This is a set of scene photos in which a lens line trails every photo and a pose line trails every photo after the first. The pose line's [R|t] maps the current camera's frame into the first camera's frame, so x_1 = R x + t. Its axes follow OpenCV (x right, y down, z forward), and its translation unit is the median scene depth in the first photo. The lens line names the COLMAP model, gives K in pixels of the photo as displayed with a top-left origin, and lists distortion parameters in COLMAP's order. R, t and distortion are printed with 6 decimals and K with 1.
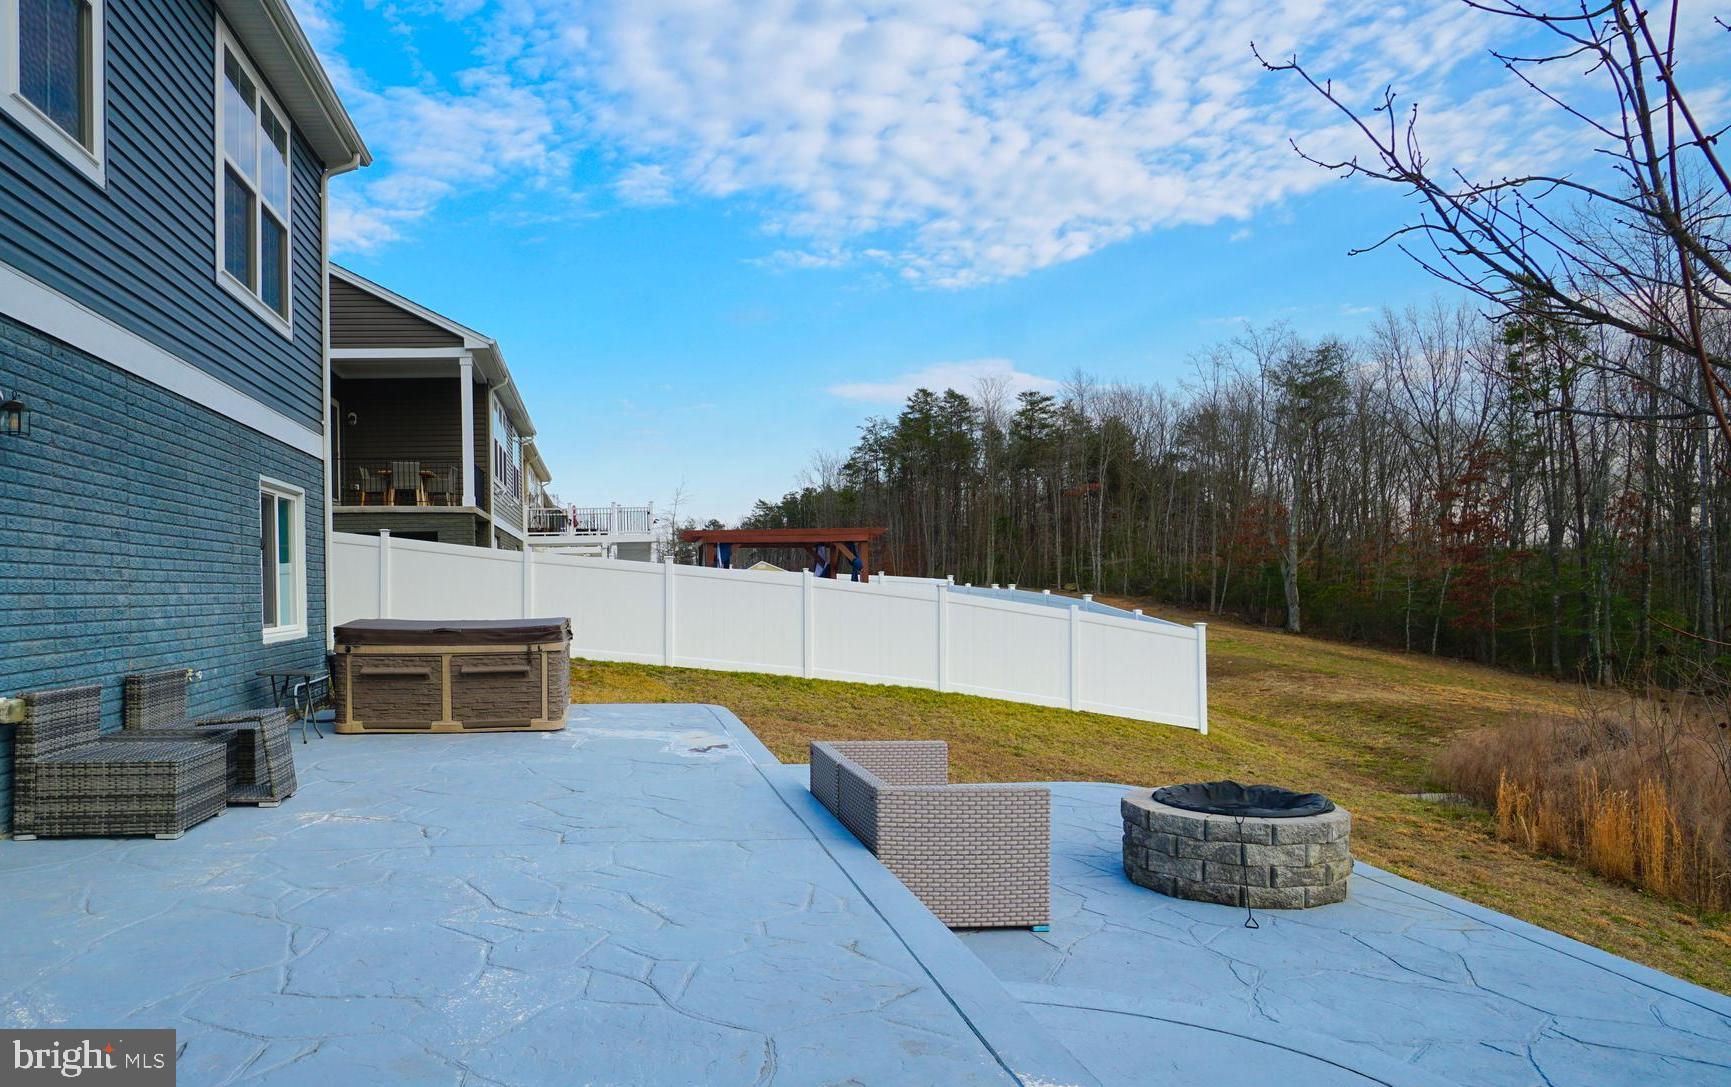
lens RADIAL K [[1153.4, 0, 798.6], [0, 1153.4, 581.6], [0, 0, 1]] dist [-0.020836, 0.002198]
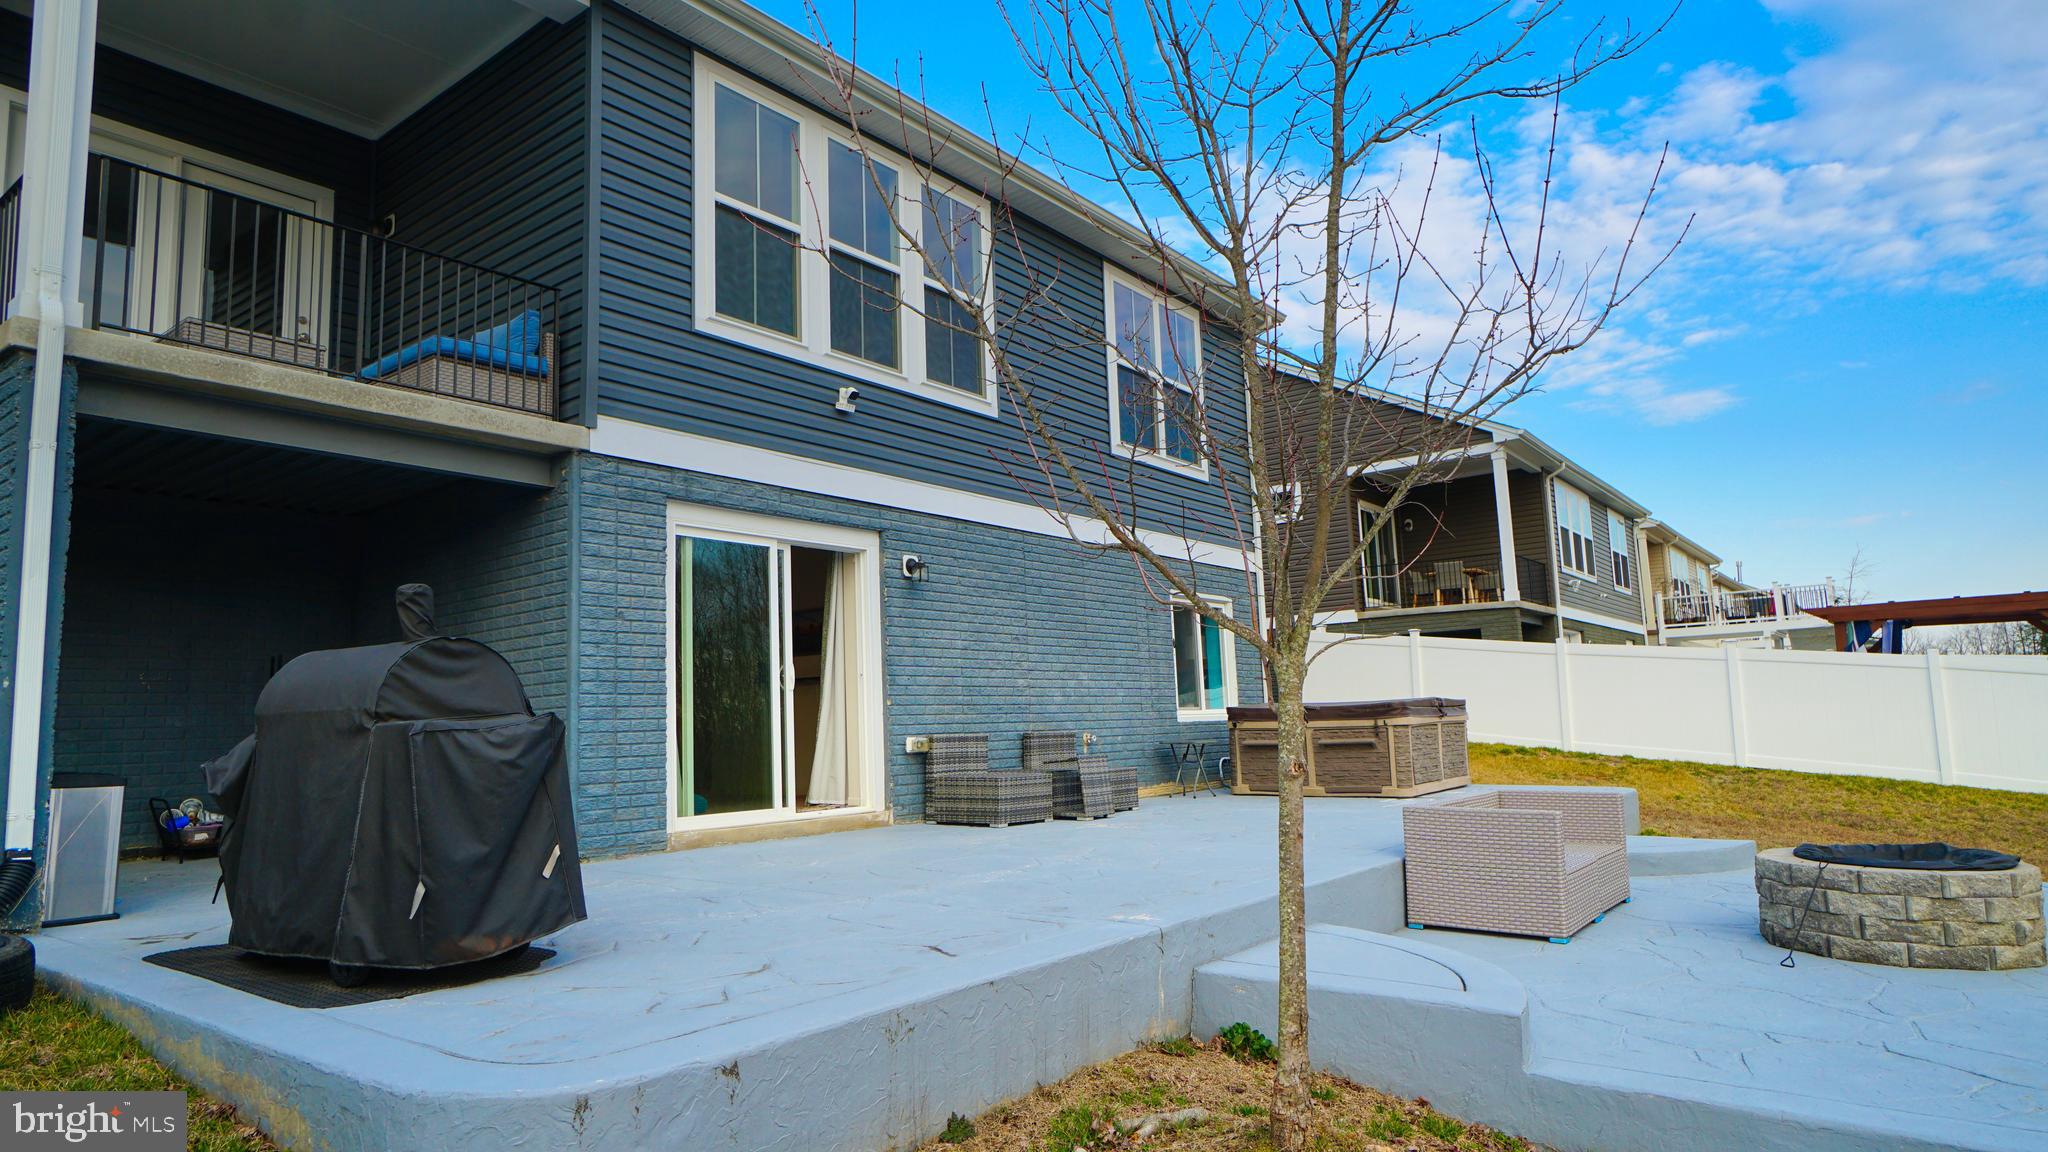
lens RADIAL K [[1172.4, 0, 1022.7], [0, 1172.4, 577.3], [0, 0, 1]] dist [0.006139, 0.001702]
pose [[0.749142, -0.091539, -0.656054, 0.433886], [0.030894, 0.994156, -0.103437, 0.038221], [0.661689, 0.057221, 0.747592, -0.155126]]
